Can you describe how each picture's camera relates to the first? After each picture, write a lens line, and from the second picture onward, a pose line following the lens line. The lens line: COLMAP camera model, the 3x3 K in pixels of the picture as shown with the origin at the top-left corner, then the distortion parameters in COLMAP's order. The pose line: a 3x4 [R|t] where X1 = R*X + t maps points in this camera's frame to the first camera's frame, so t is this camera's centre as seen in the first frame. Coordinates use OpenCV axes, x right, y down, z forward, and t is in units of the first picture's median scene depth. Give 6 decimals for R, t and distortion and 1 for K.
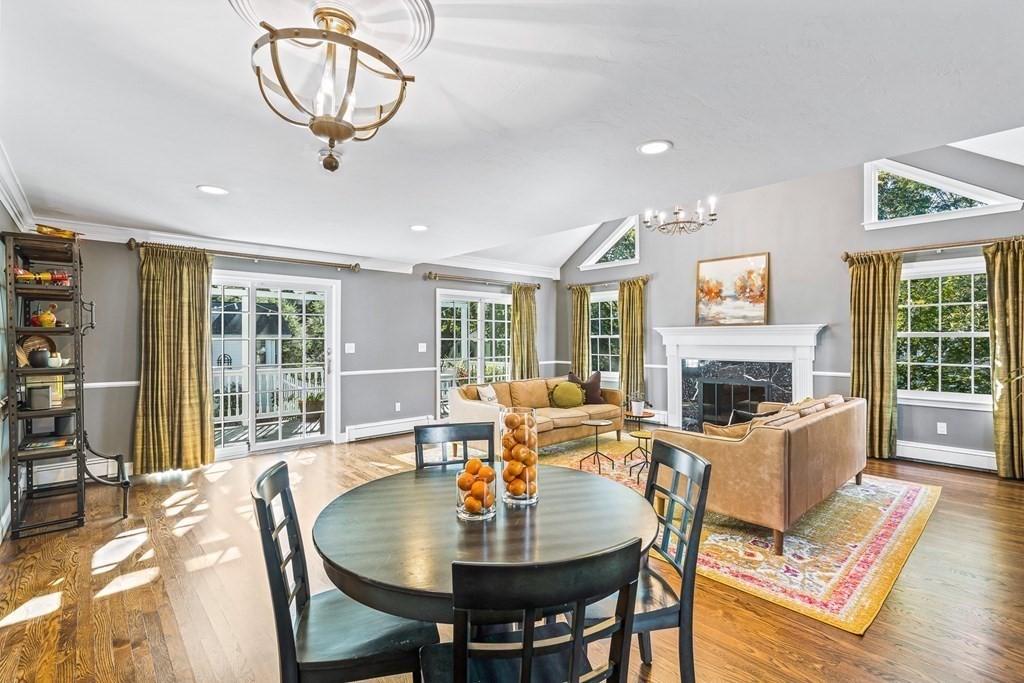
lens RADIAL K [[467.3, 0, 514.4], [0, 467.3, 340.1], [0, 0, 1]] dist [-0.003530, 0.000165]
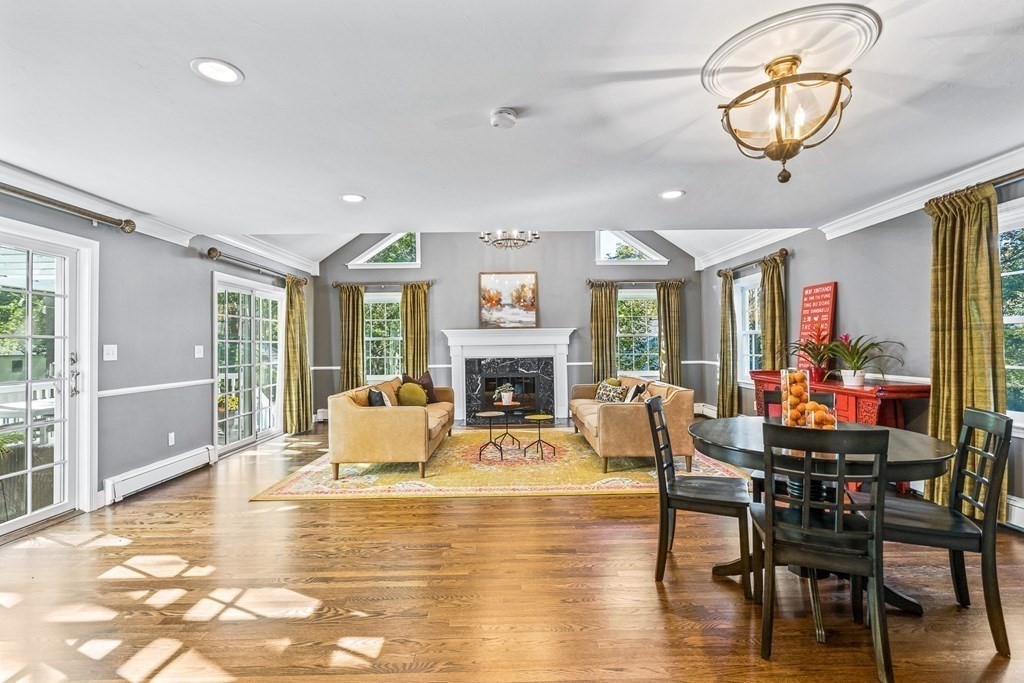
lens RADIAL K [[467.3, 0, 514.7], [0, 467.3, 343.1], [0, 0, 1]] dist [-0.003530, 0.000165]
pose [[0.666889, -0.004181, 0.745145, -0.432499], [0.014727, 0.999863, -0.007569, 0.016269], [-0.745011, 0.016021, 0.666859, 0.176548]]
